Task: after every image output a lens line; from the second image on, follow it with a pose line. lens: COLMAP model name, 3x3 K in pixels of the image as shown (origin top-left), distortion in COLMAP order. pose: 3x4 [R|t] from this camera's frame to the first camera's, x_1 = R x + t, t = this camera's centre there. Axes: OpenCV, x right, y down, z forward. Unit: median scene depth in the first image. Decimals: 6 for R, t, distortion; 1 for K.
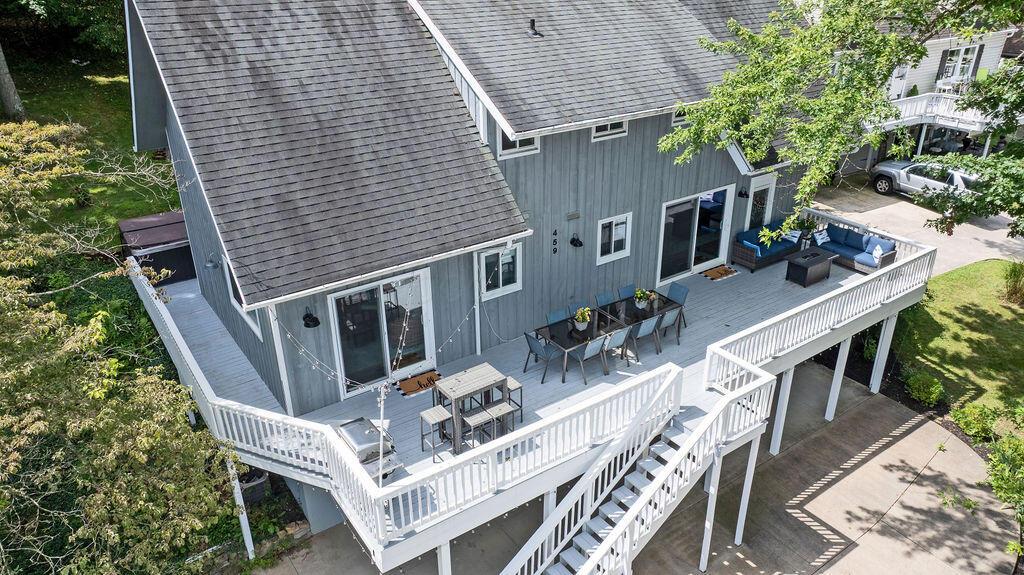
lens RADIAL K [[701.7, 0, 474.8], [0, 701.7, 272.3], [0, 0, 1]] dist [-0.011284, -0.002427]
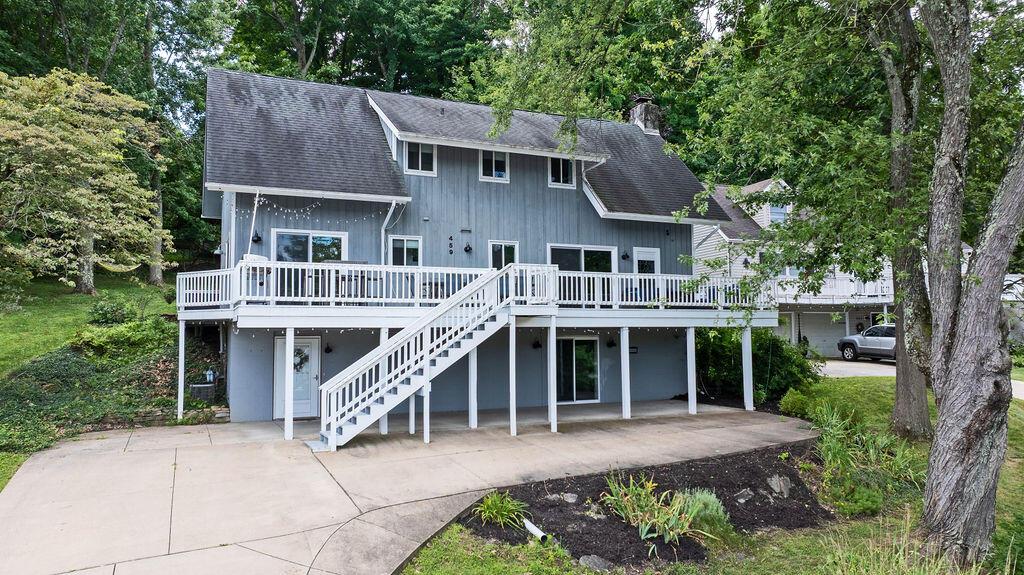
lens RADIAL K [[701.7, 0, 483.1], [0, 701.7, 266.3], [0, 0, 1]] dist [-0.011284, -0.002427]
pose [[0.985566, 0.011858, -0.168875, 0.412608], [-0.090860, 0.878746, -0.468561, 0.639628], [0.142842, 0.477142, 0.867140, -0.177553]]
